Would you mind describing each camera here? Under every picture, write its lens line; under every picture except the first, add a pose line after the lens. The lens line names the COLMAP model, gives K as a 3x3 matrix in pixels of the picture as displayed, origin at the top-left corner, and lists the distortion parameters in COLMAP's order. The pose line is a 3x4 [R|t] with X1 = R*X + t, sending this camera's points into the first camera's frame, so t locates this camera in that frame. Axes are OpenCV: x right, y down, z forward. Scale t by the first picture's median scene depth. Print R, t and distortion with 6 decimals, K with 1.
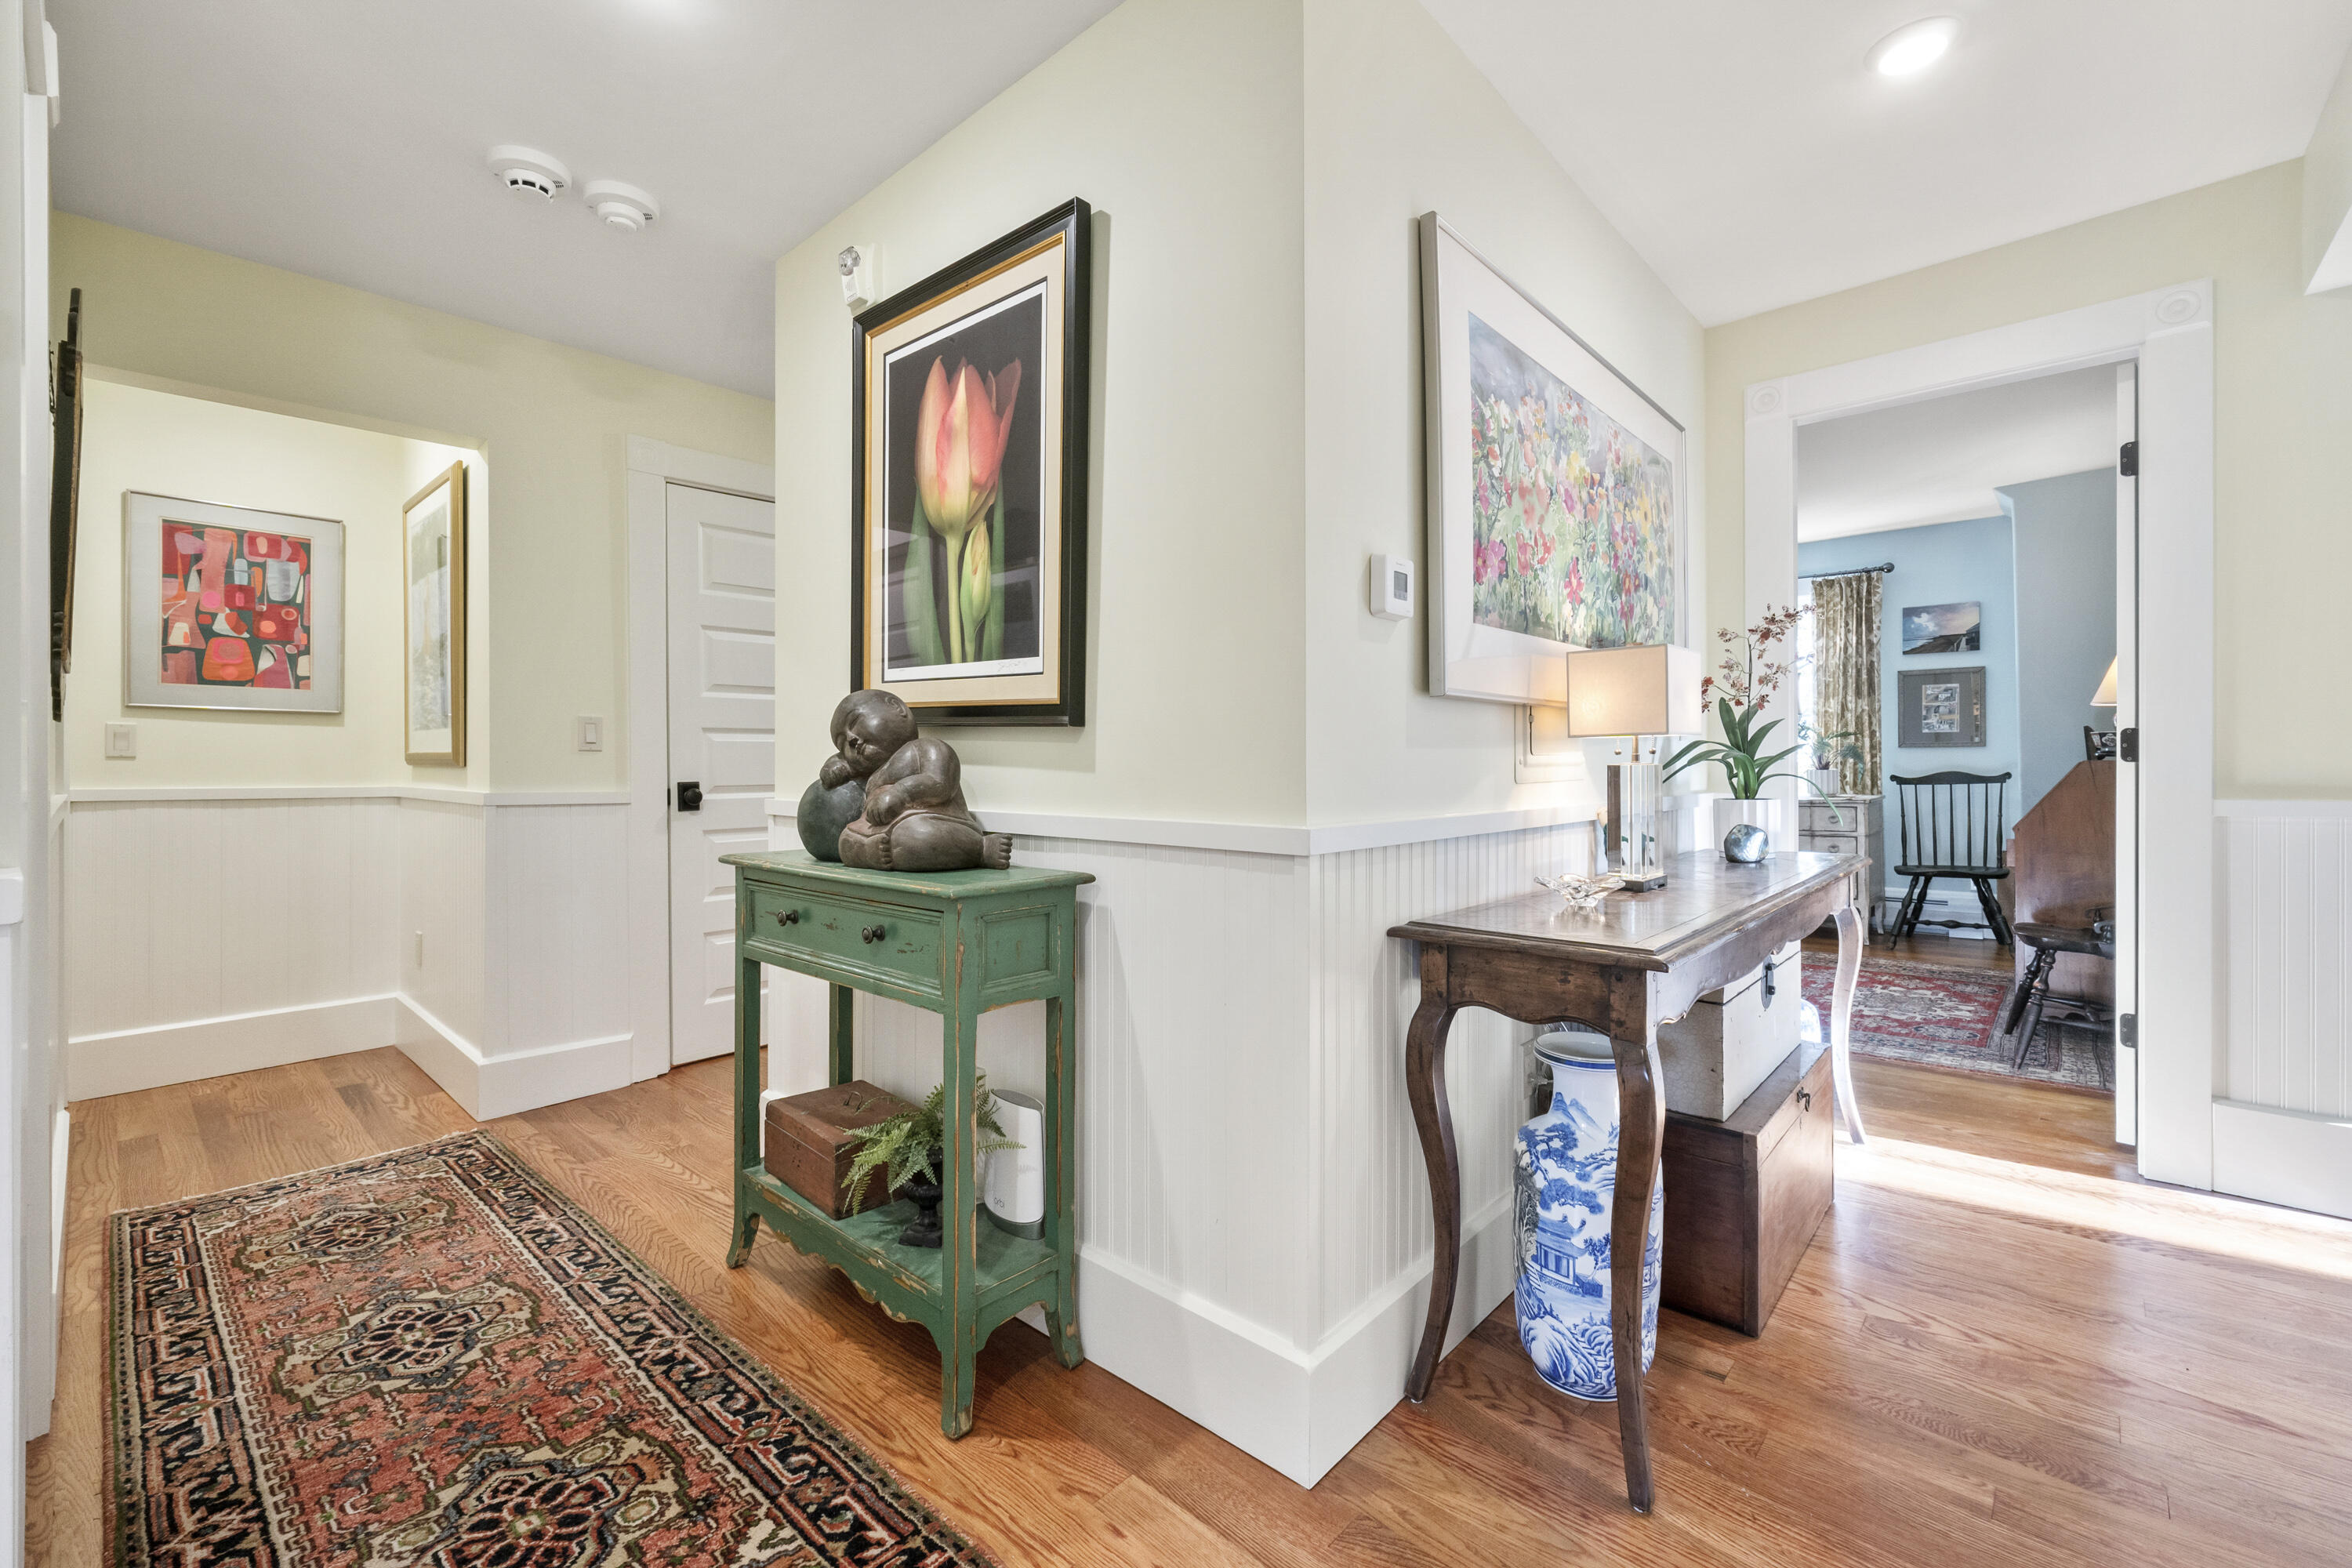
lens RADIAL K [[986.9, 0, 1170.9], [0, 986.9, 762.5], [0, 0, 1]] dist [-0.000226, -0.000968]
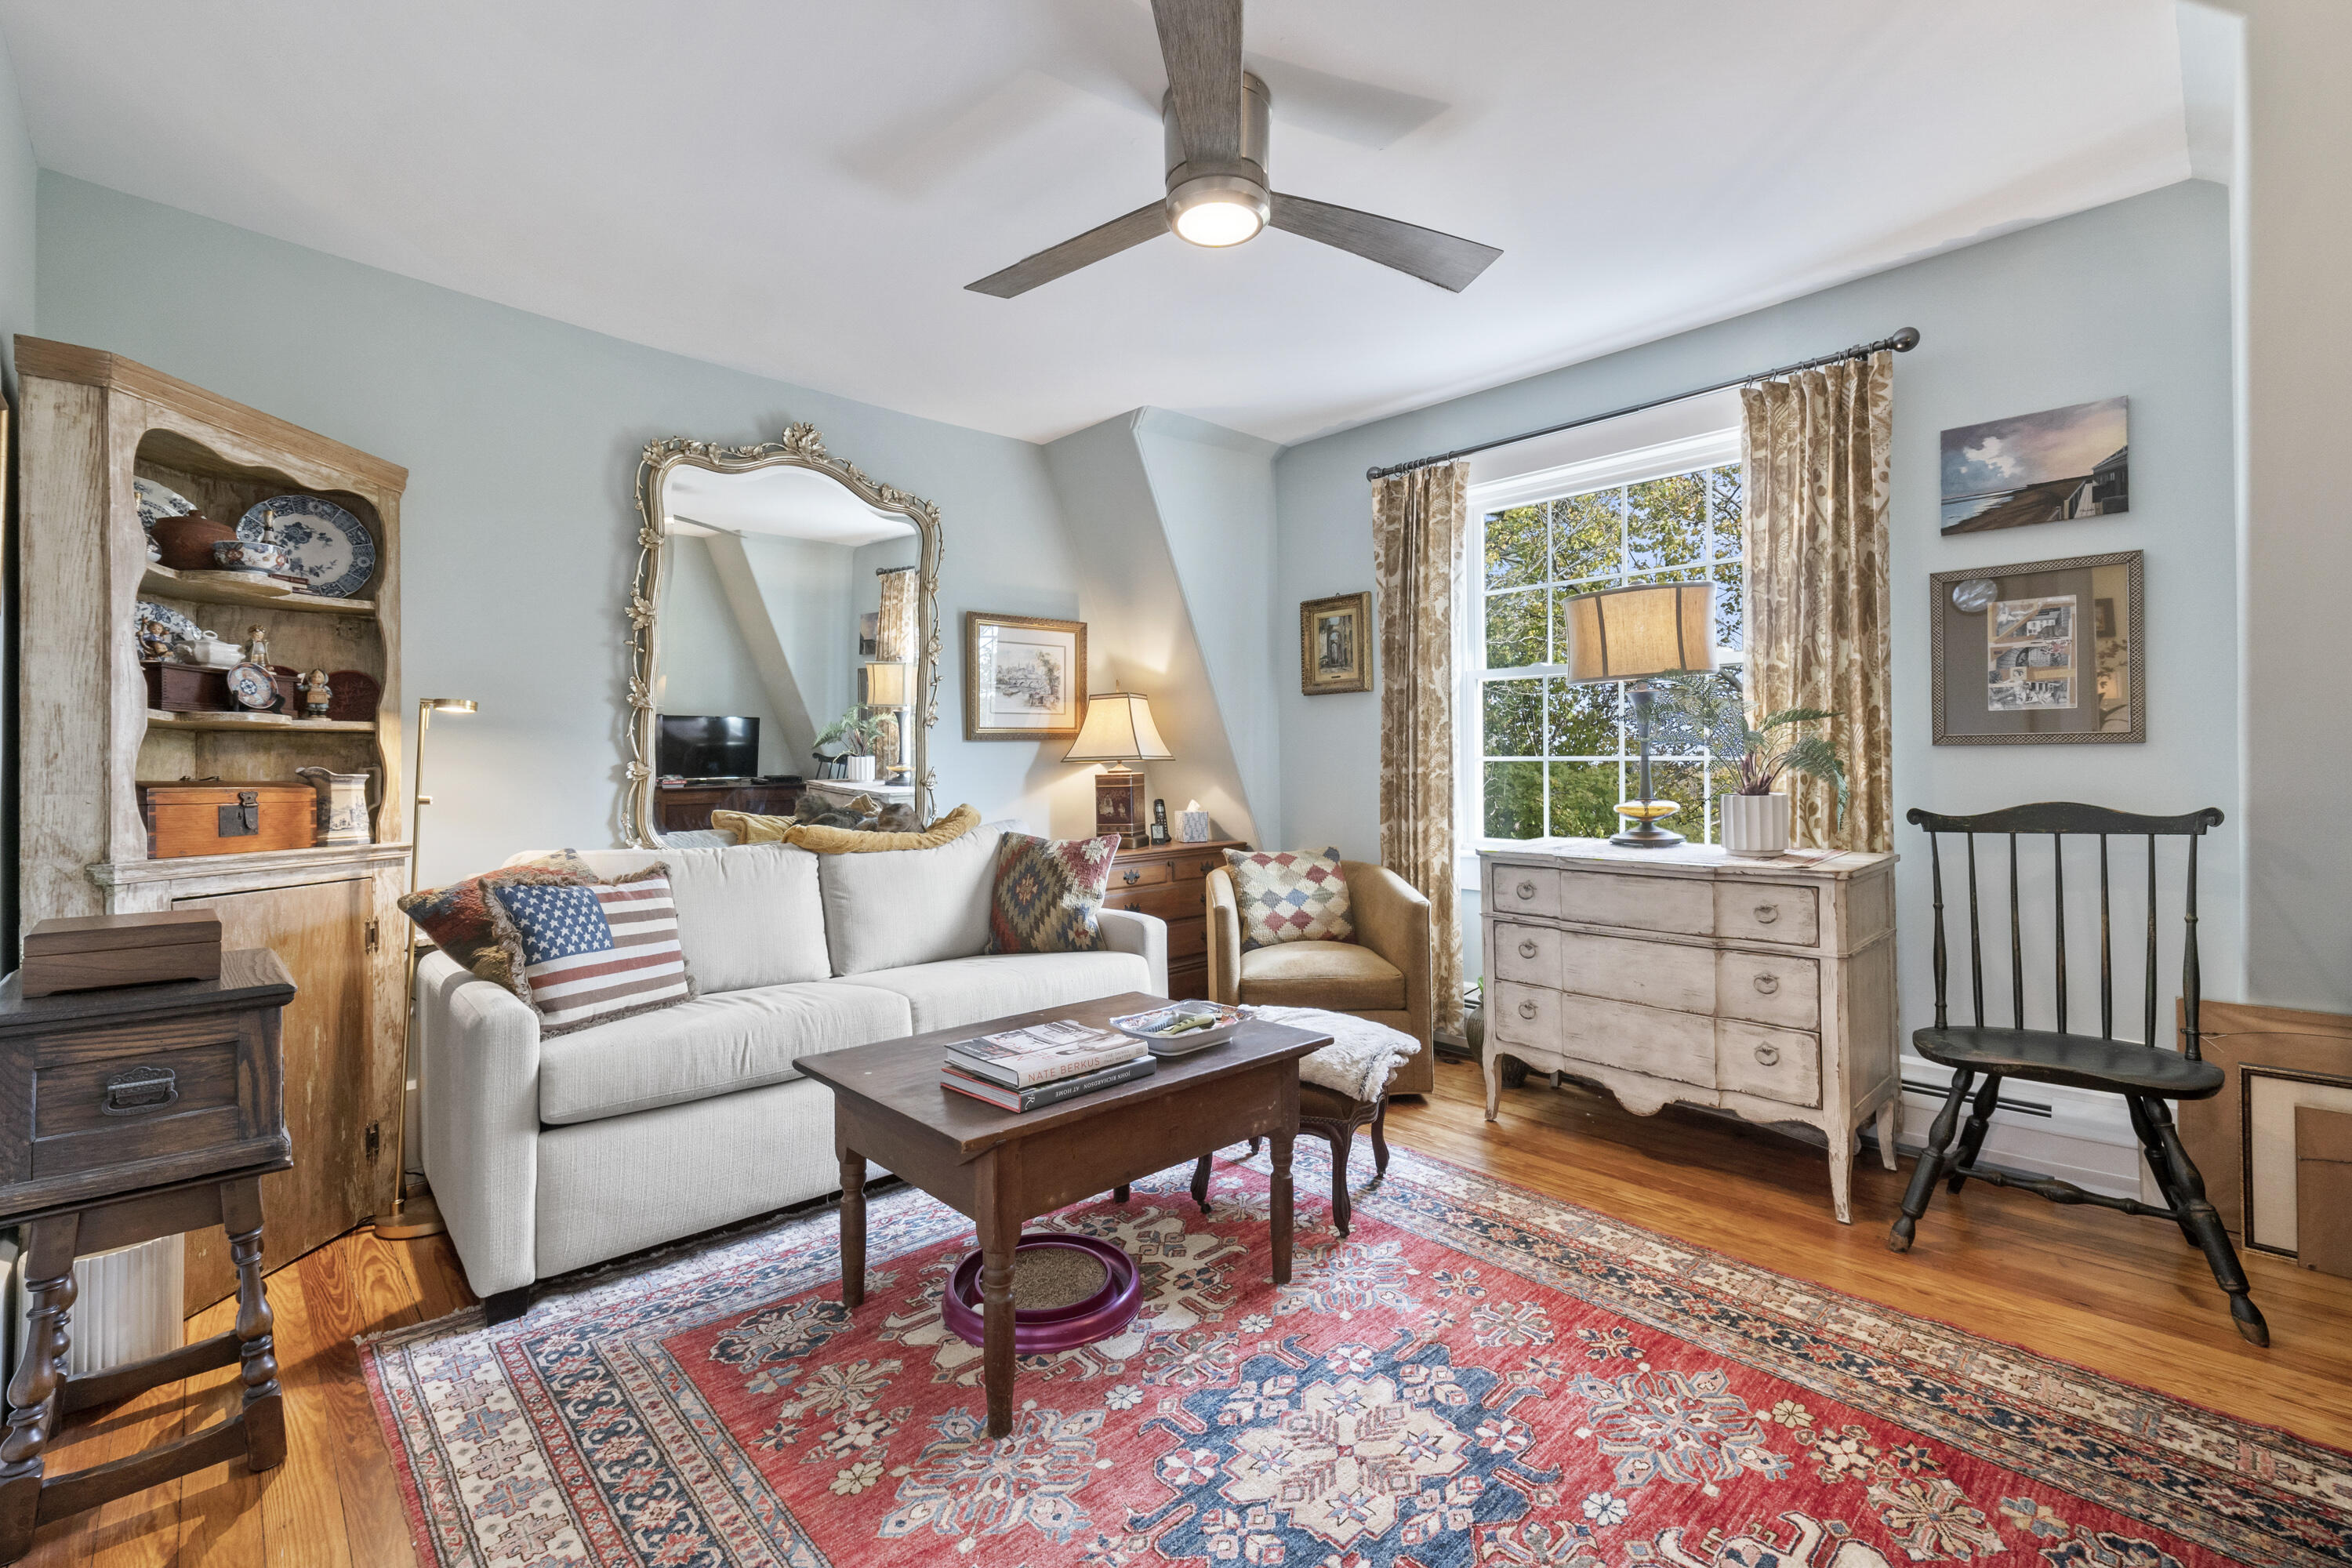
lens RADIAL K [[986.9, 0, 1163.2], [0, 986.9, 745.6], [0, 0, 1]] dist [-0.000226, -0.000968]
pose [[0.997149, -0.000468, -0.075461, 0.434203], [-0.000268, 0.999952, -0.009753, -0.010842], [0.075462, 0.009746, 0.997101, 0.541952]]
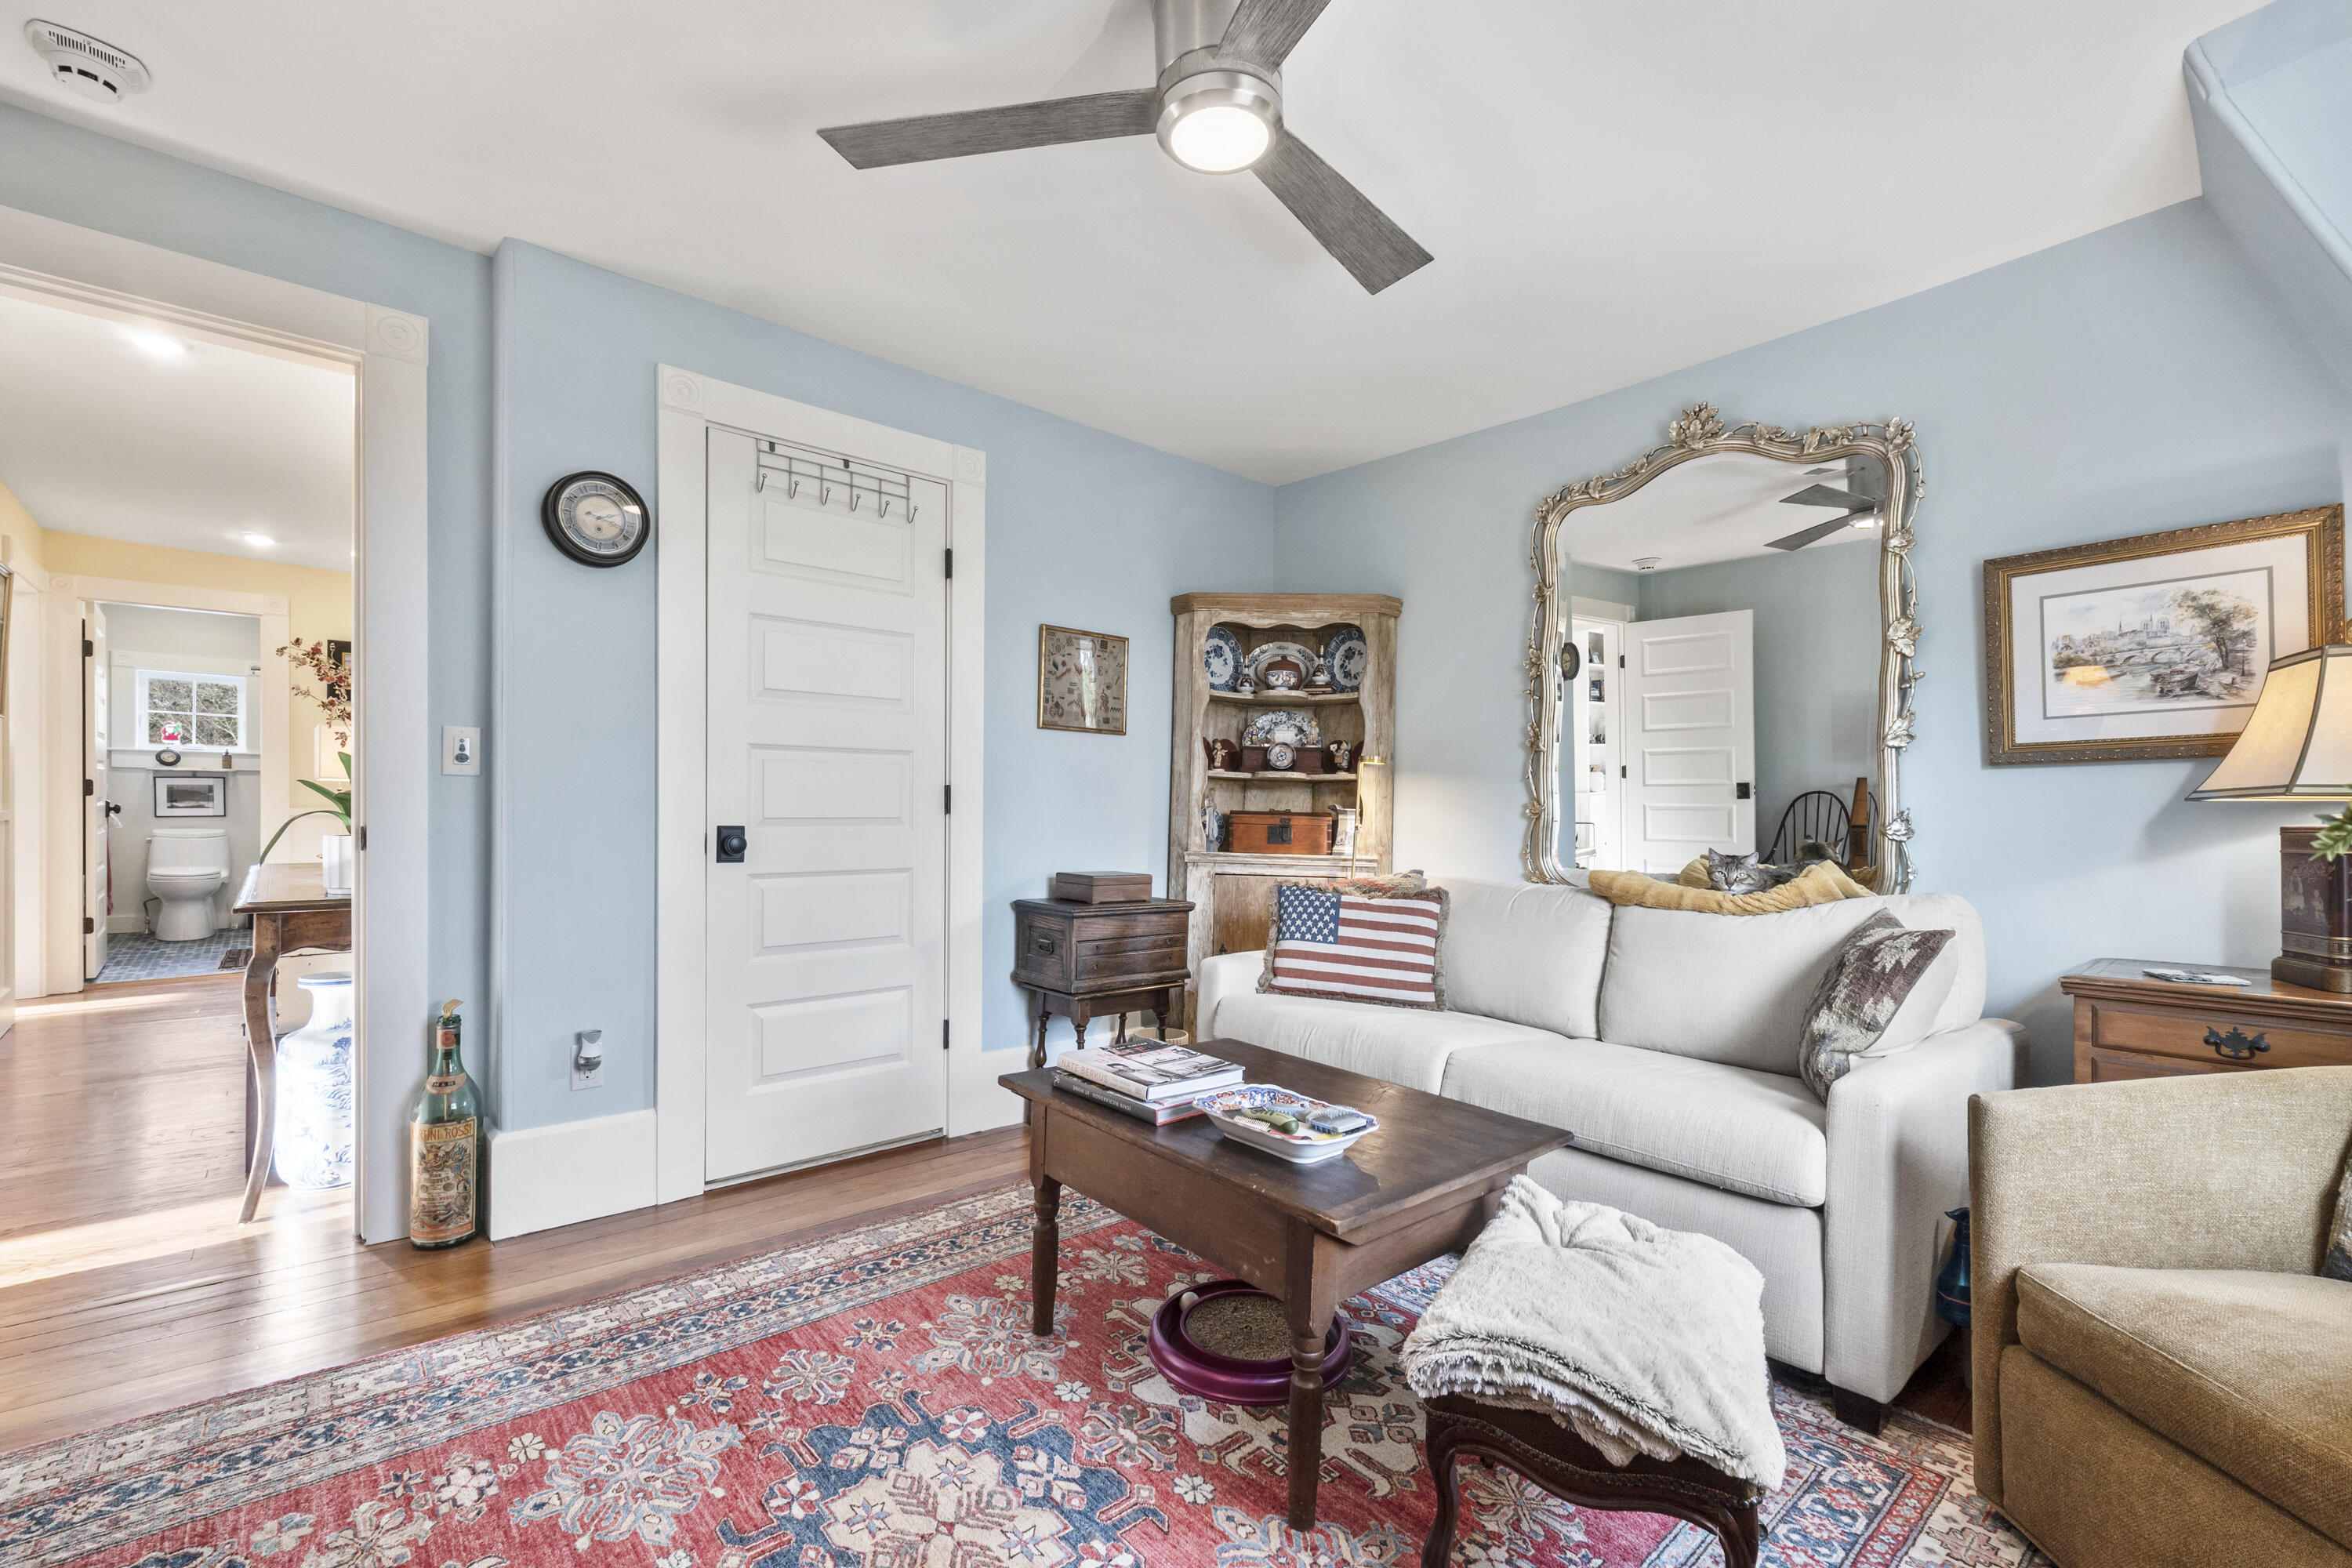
lens RADIAL K [[986.9, 0, 1174.6], [0, 986.9, 800.3], [0, 0, 1]] dist [-0.000226, -0.000968]
pose [[-0.105687, -0.002363, -0.994397, 1.066486], [0.003800, 0.999989, -0.002781, -0.000616], [0.994392, -0.004073, -0.105677, 1.370898]]
